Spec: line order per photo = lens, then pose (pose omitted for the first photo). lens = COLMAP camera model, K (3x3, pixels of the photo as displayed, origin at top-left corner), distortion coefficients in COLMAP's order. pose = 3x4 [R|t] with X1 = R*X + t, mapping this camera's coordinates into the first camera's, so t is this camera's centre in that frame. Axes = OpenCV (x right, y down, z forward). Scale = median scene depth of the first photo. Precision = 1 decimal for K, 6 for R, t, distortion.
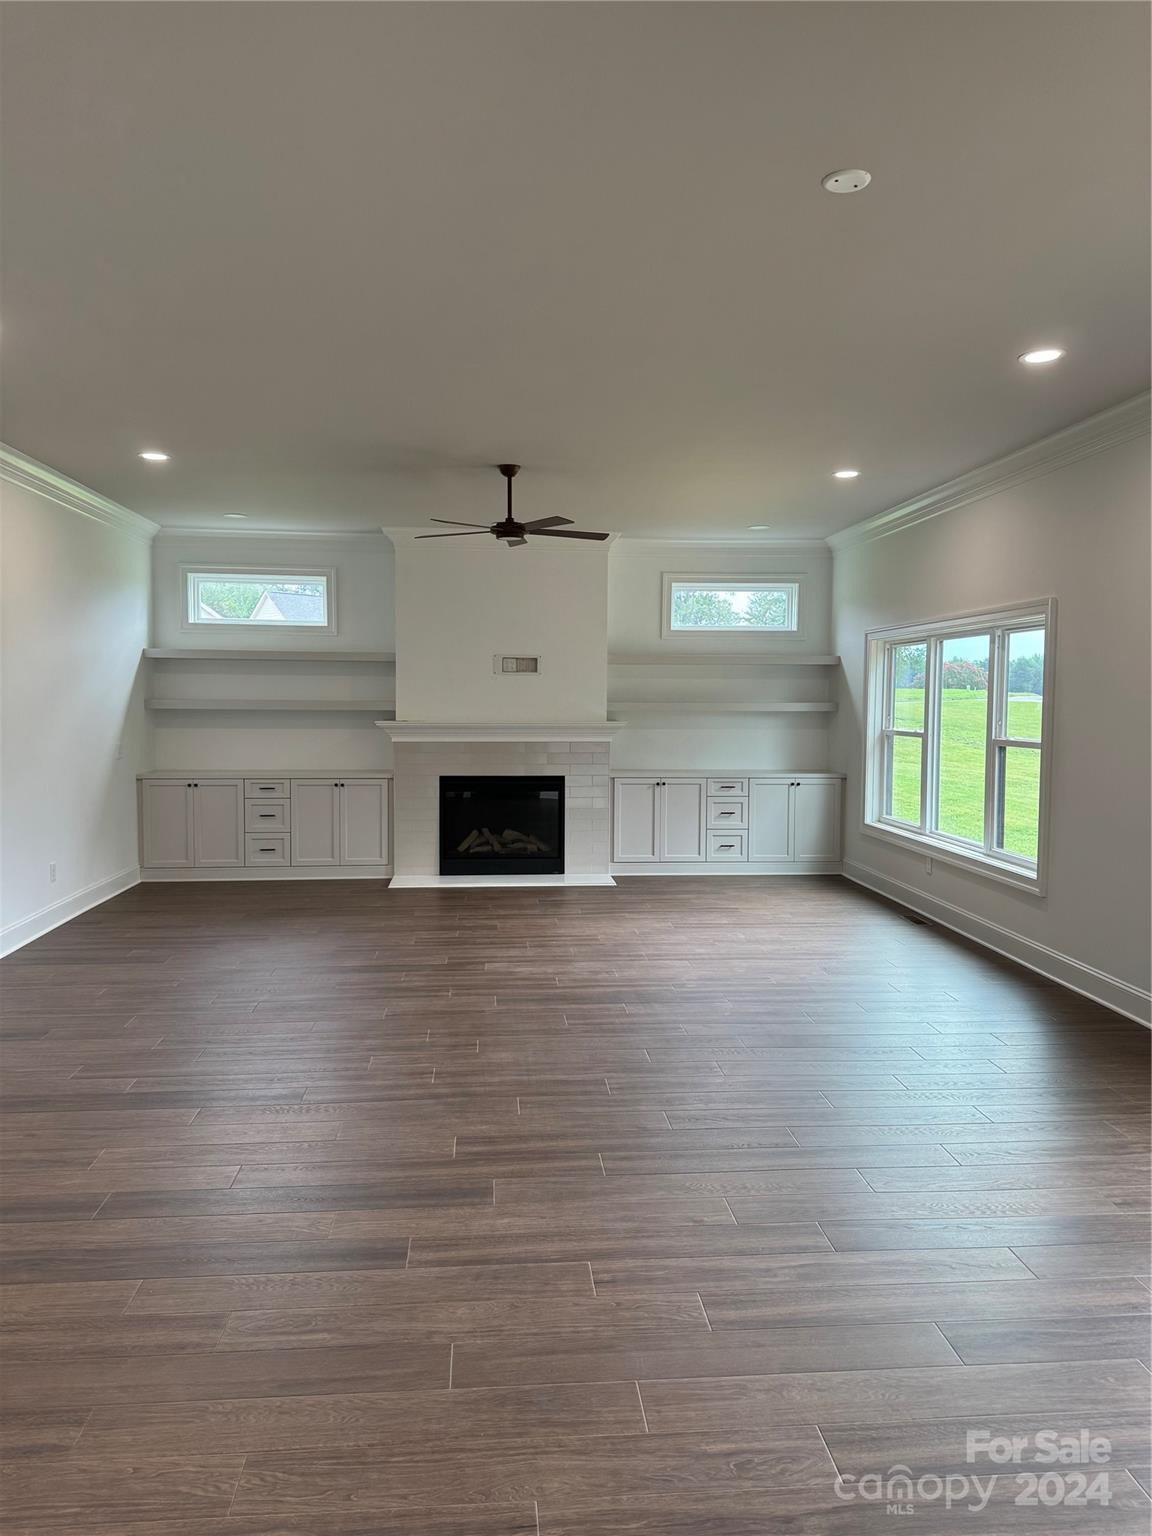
lens RADIAL K [[1061.0, 0, 578.1], [0, 1061.0, 773.0], [0, 0, 1]] dist [0.116795, -0.173748]
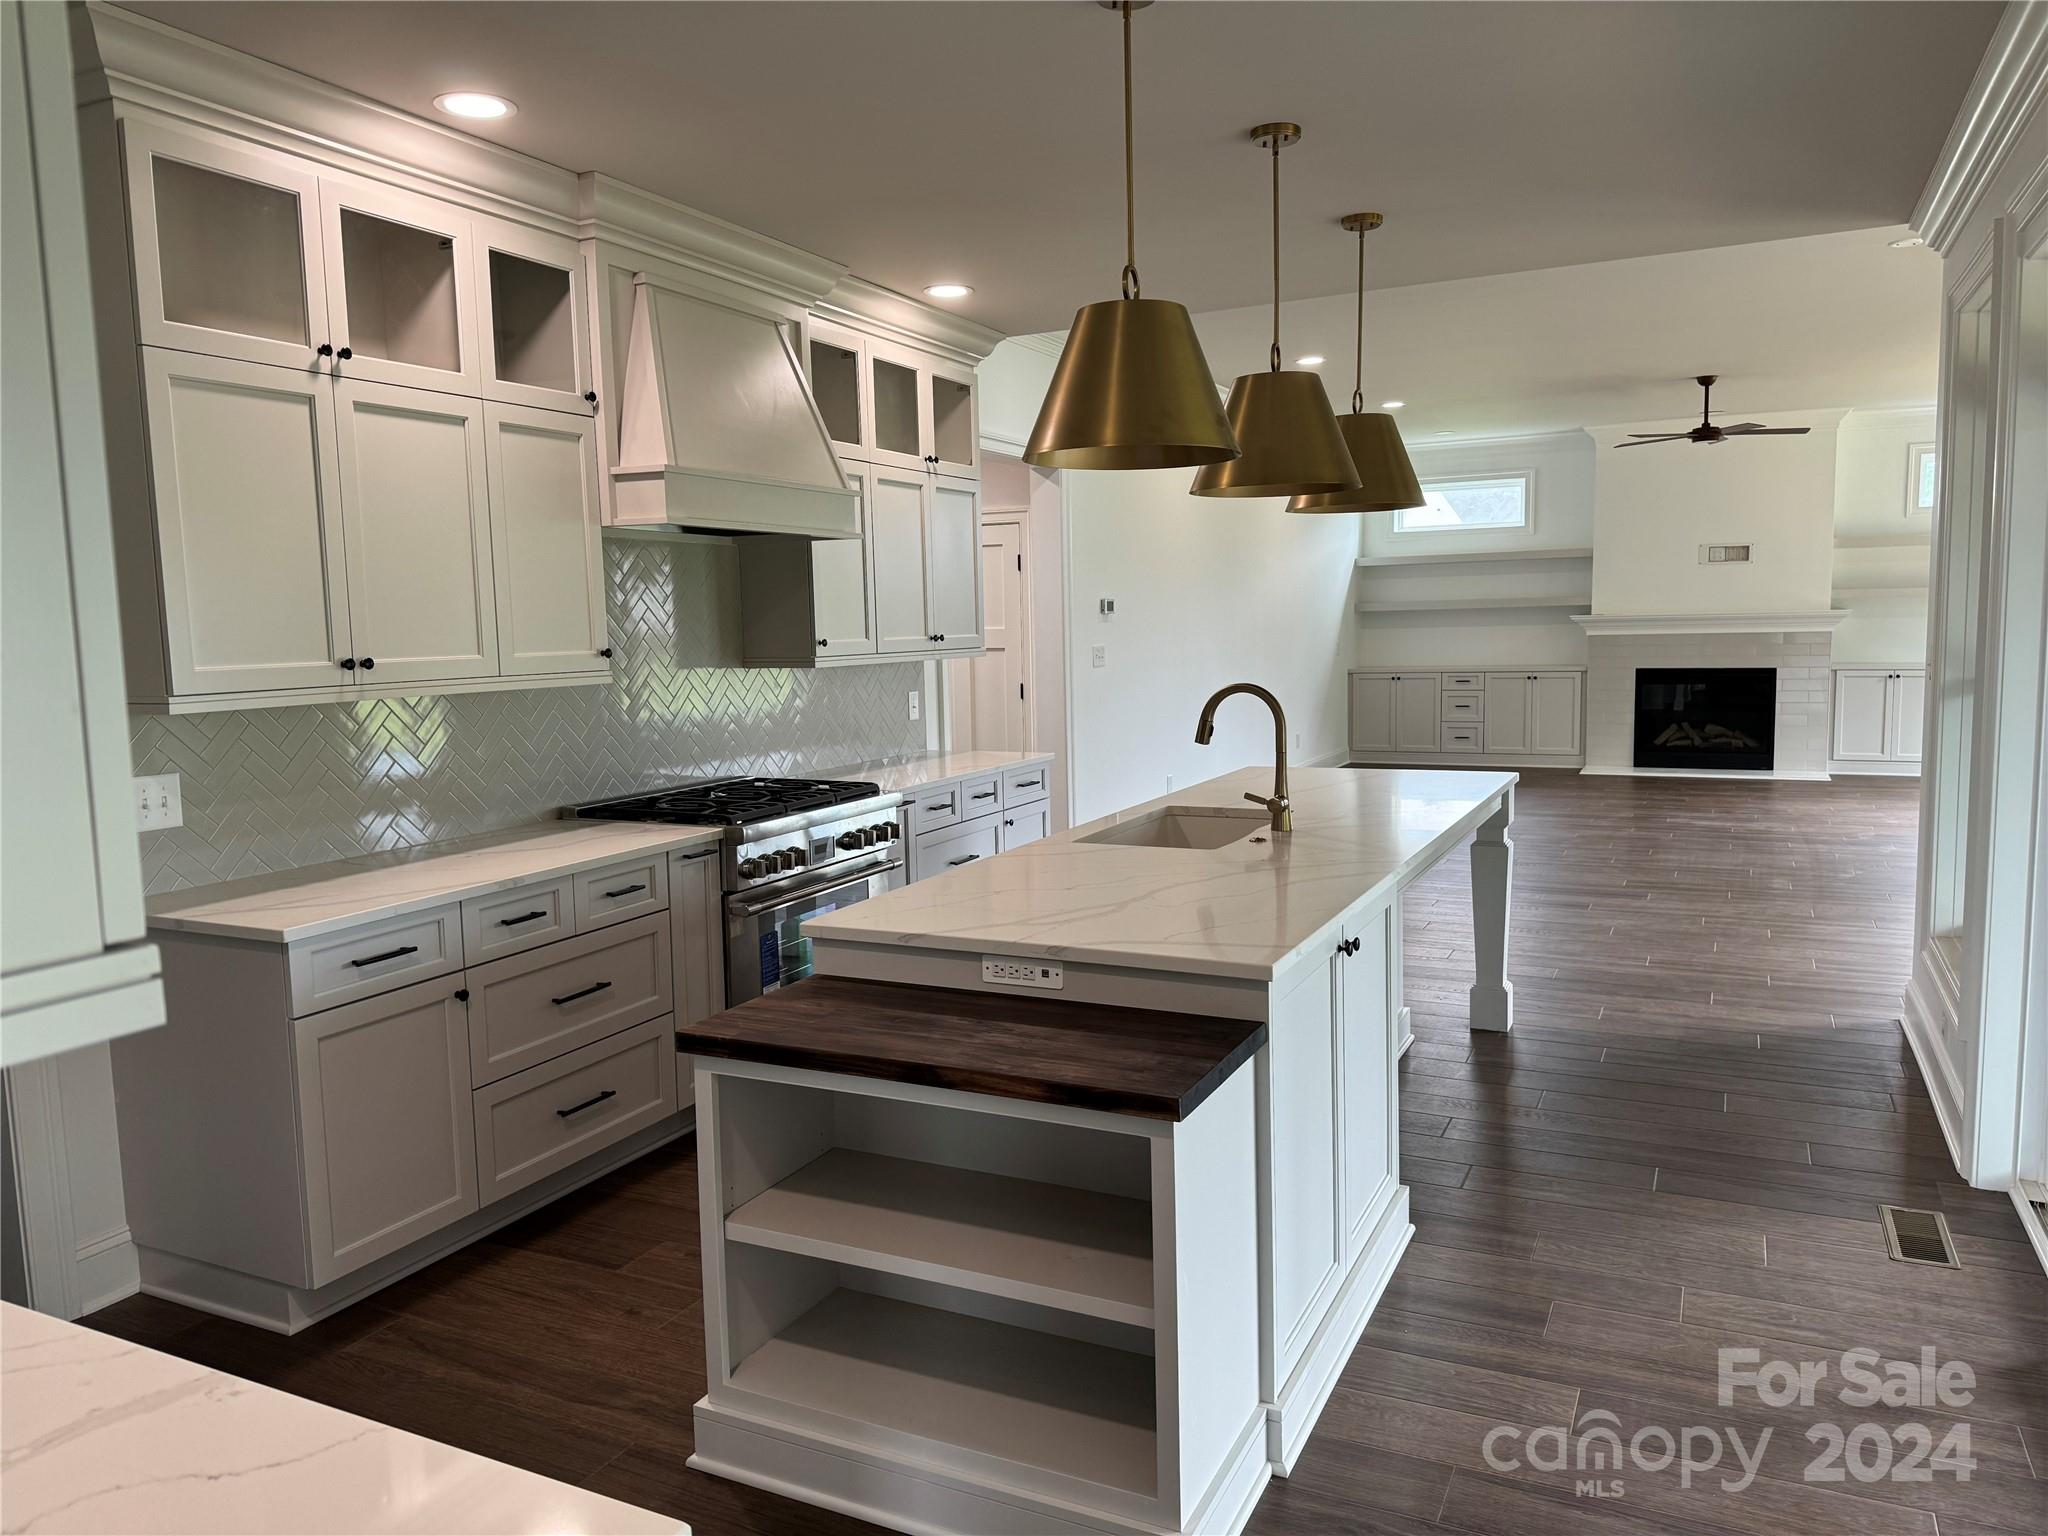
lens RADIAL K [[1441.5, 0, 1014.1], [0, 1441.5, 766.2], [0, 0, 1]] dist [0.107049, -0.202220]
pose [[0.854273, 0.027734, -0.519084, 0.086838], [-0.007698, 0.999141, 0.040713, 0.042823], [0.519768, -0.030784, 0.853753, -0.489881]]
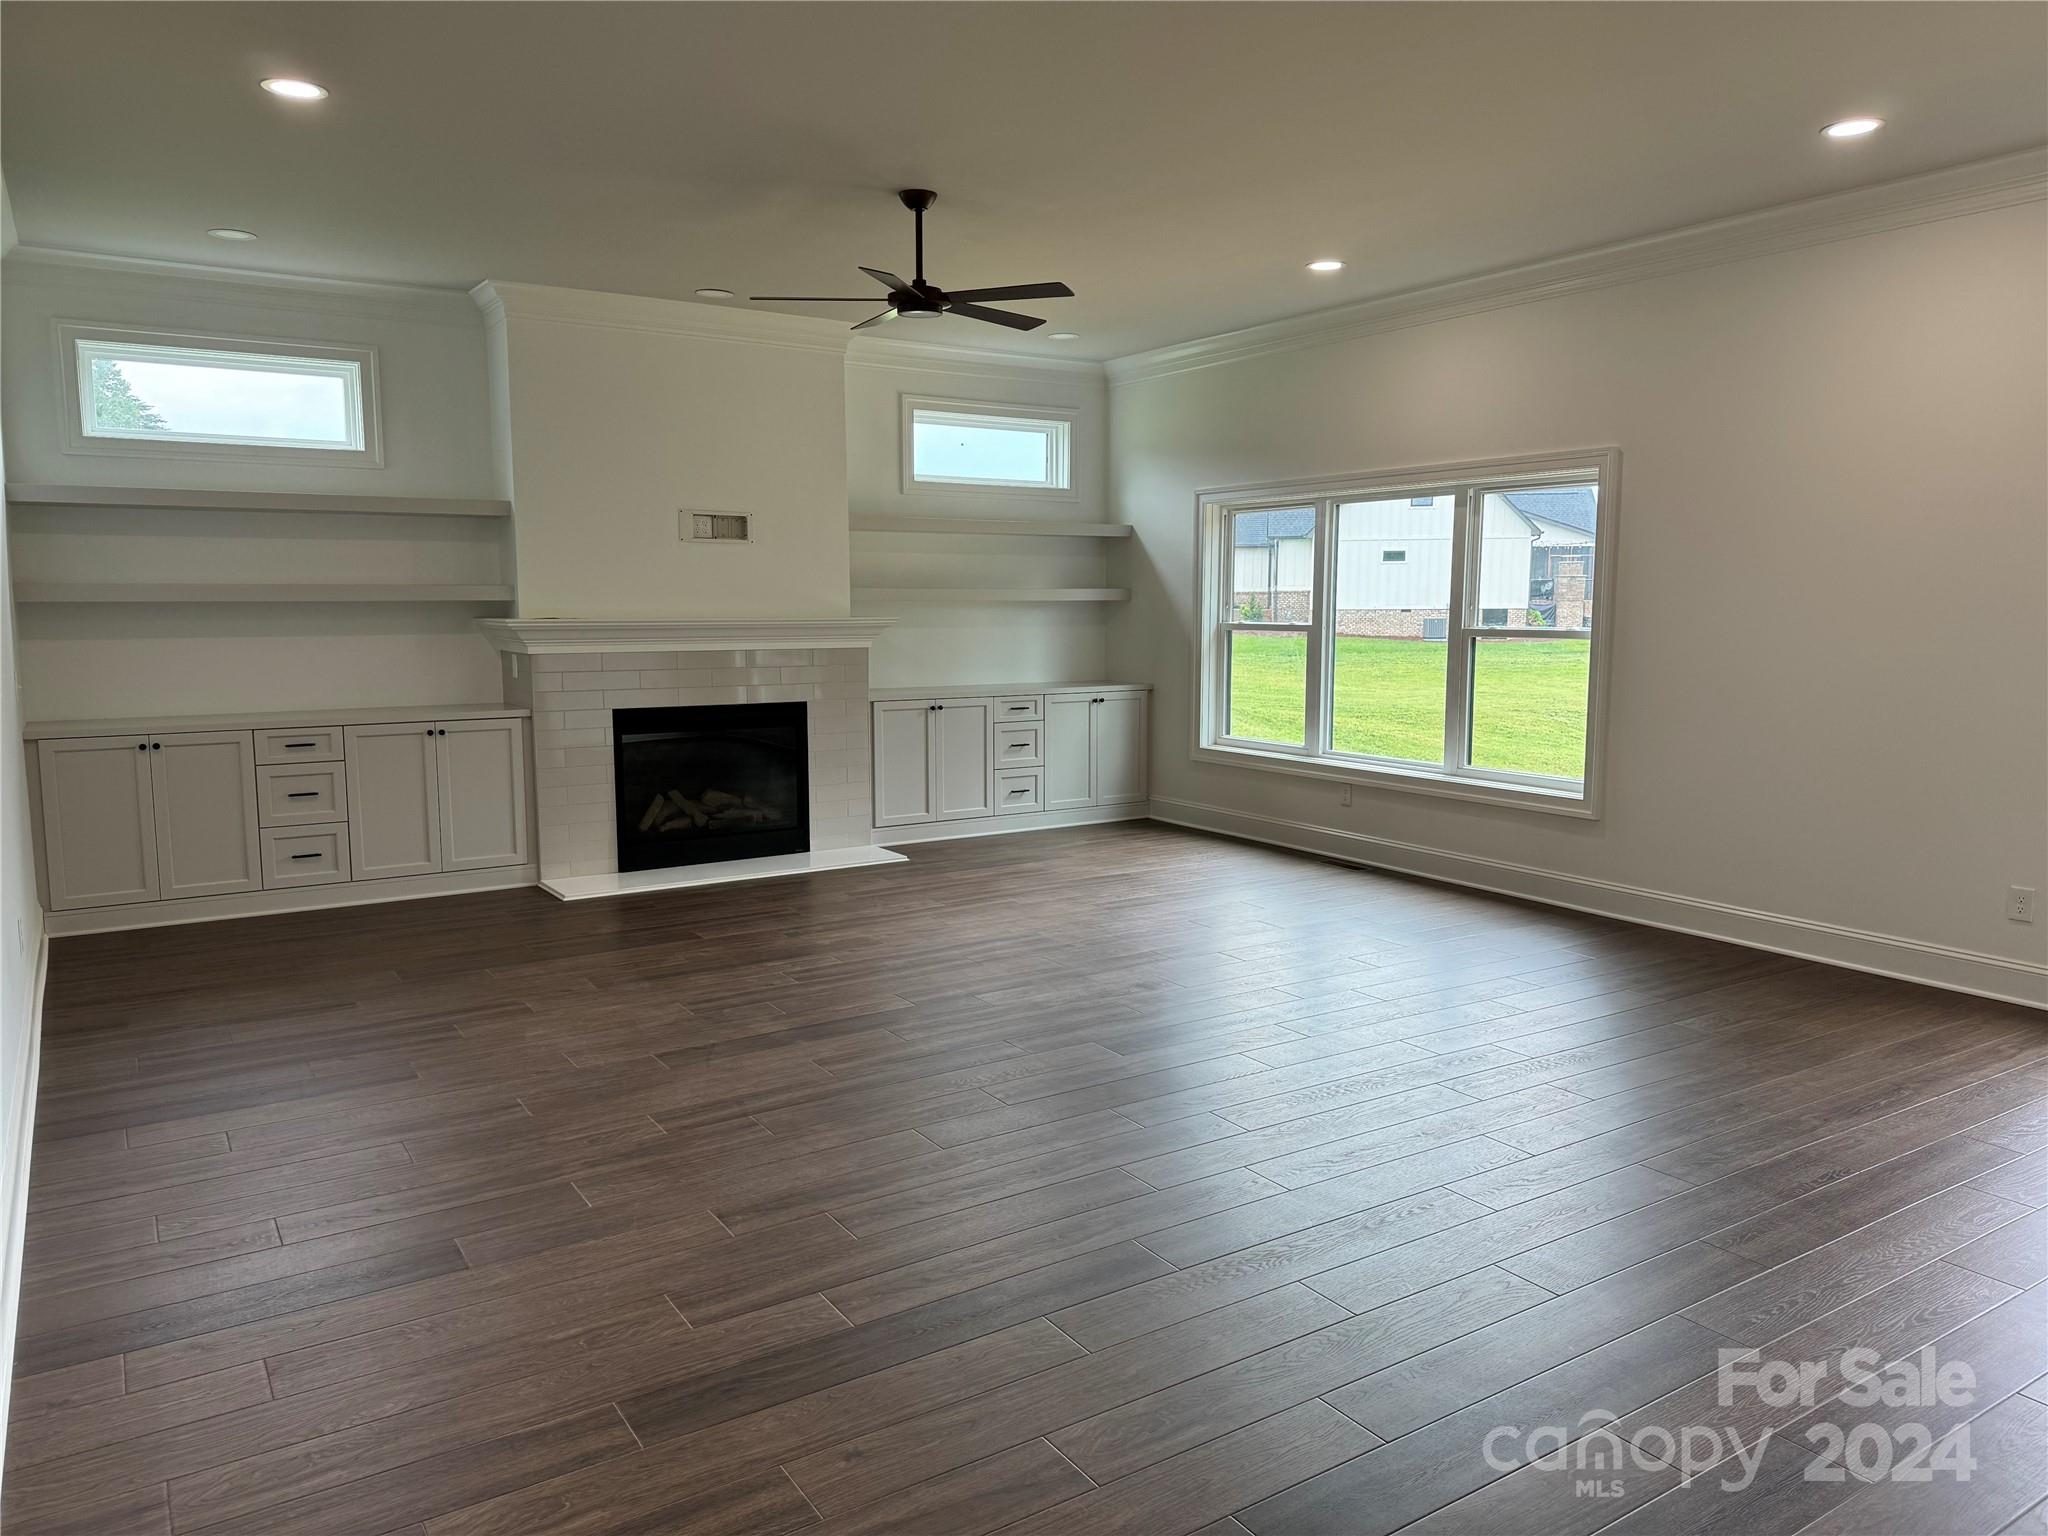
lens RADIAL K [[1414.7, 0, 1024.0], [0, 1414.7, 768.0], [0, 0, 1]] dist [0.116795, -0.173748]
pose [[0.879301, -0.062508, 0.472147, -0.305903], [0.038509, 0.997435, 0.060335, -0.003923], [-0.474708, -0.034871, 0.879453, 0.171181]]
